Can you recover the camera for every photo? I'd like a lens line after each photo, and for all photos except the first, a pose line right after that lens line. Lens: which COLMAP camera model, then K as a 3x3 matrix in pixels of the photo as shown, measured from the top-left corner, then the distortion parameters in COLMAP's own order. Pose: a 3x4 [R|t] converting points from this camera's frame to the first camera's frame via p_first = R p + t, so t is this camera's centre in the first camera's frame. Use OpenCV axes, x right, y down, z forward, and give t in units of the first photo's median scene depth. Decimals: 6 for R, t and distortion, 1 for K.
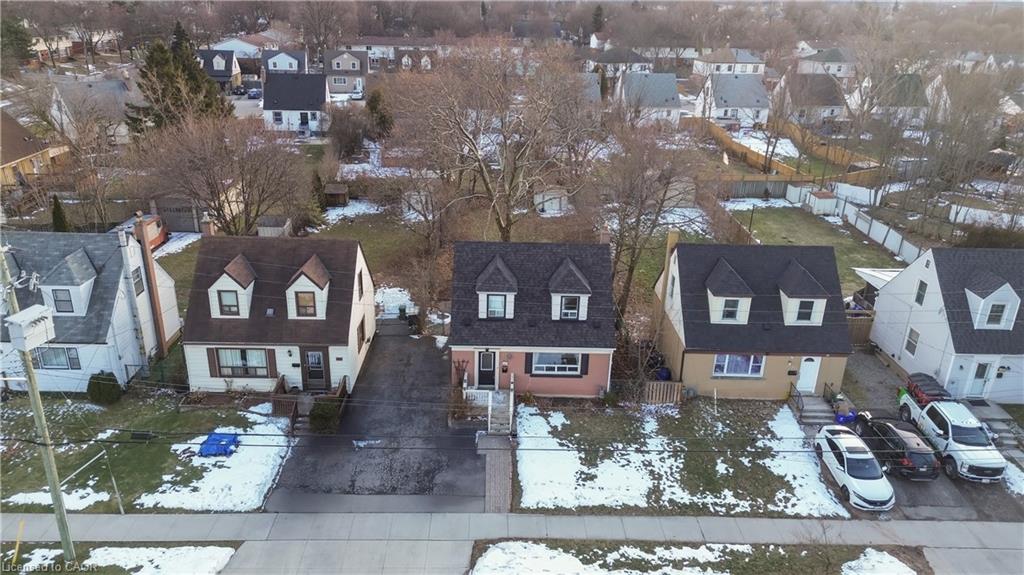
lens RADIAL K [[734.7, 0, 515.4], [0, 734.7, 258.6], [0, 0, 1]] dist [0.063558, -0.051946]
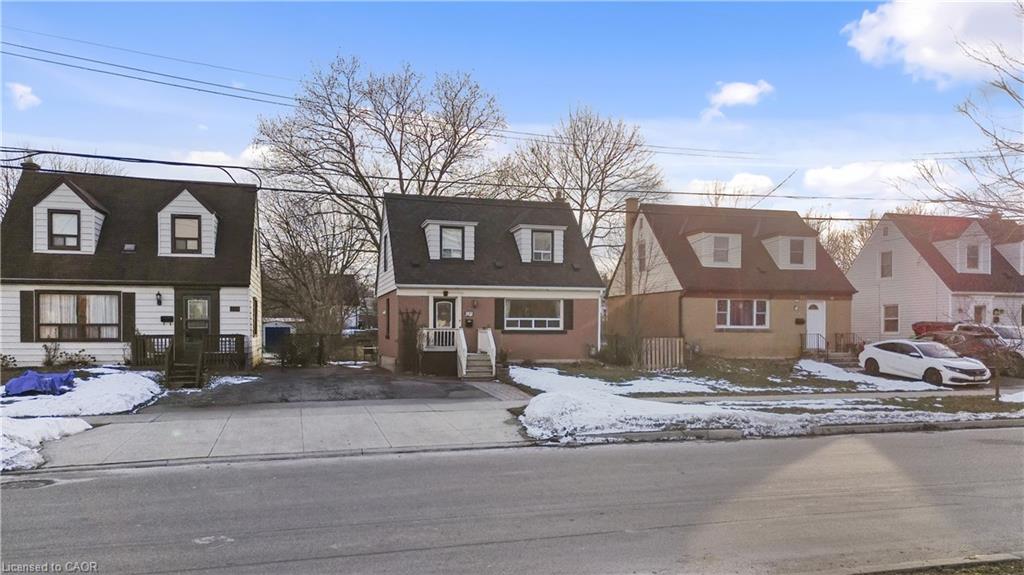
lens RADIAL K [[734.7, 0, 509.2], [0, 734.7, 321.8], [0, 0, 1]] dist [0.063558, -0.051946]
pose [[0.967282, -0.022998, 0.252658, -0.164804], [0.109716, 0.935861, -0.334854, 0.407022], [-0.228752, 0.351619, 0.907765, 0.310106]]
